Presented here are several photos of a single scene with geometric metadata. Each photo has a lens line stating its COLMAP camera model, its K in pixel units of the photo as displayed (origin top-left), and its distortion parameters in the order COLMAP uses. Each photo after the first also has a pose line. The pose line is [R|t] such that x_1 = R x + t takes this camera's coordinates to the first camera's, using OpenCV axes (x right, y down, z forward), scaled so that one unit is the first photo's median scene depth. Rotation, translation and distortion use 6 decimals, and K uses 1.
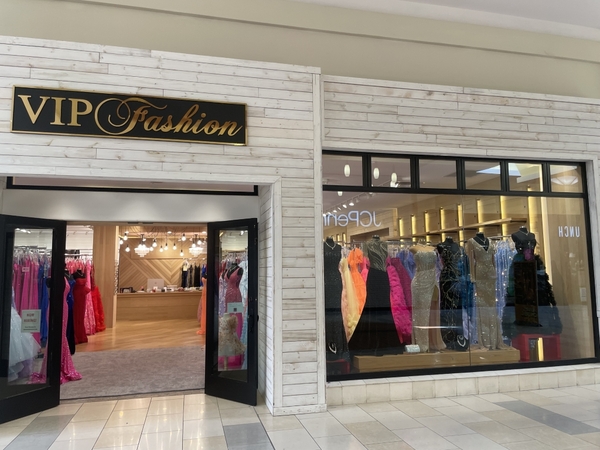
lens RADIAL K [[458.5, 0, 298.6], [0, 458.5, 223.3], [0, 0, 1]] dist [0.056793, -0.052005]
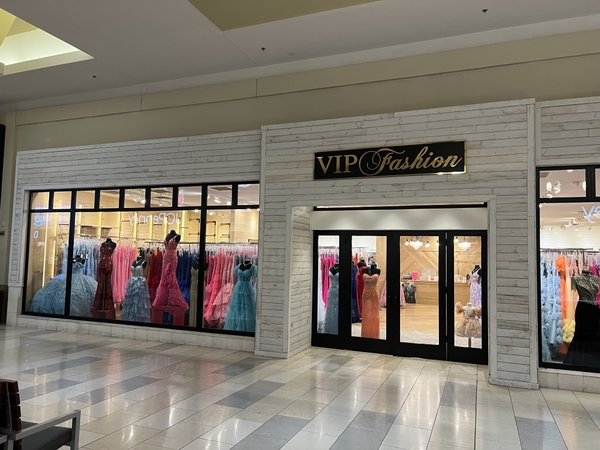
lens RADIAL K [[440.1, 0, 293.5], [0, 440.1, 227.9], [0, 0, 1]] dist [0.006378, -0.004154]
pose [[0.803526, -0.008099, -0.595215, 0.229187], [0.028907, 0.999259, 0.025426, -0.060345], [0.594567, -0.037636, 0.803164, -0.277070]]
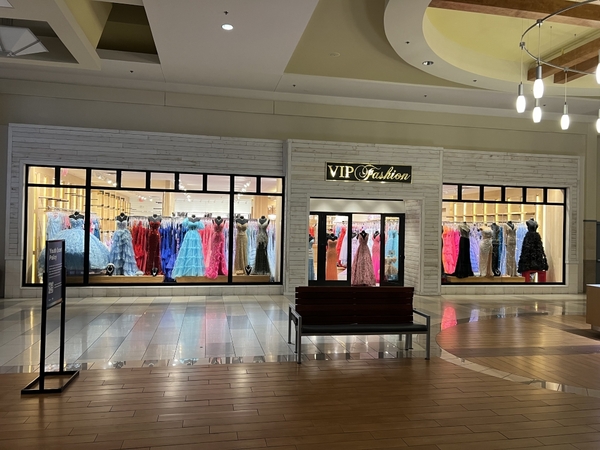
lens RADIAL K [[440.1, 0, 280.6], [0, 440.1, 223.7], [0, 0, 1]] dist [0.006378, -0.004154]
pose [[0.996642, 0.031006, -0.075784, -0.595123], [-0.023866, 0.995345, 0.093369, -0.157939], [0.078327, -0.091247, 0.992743, -1.282471]]
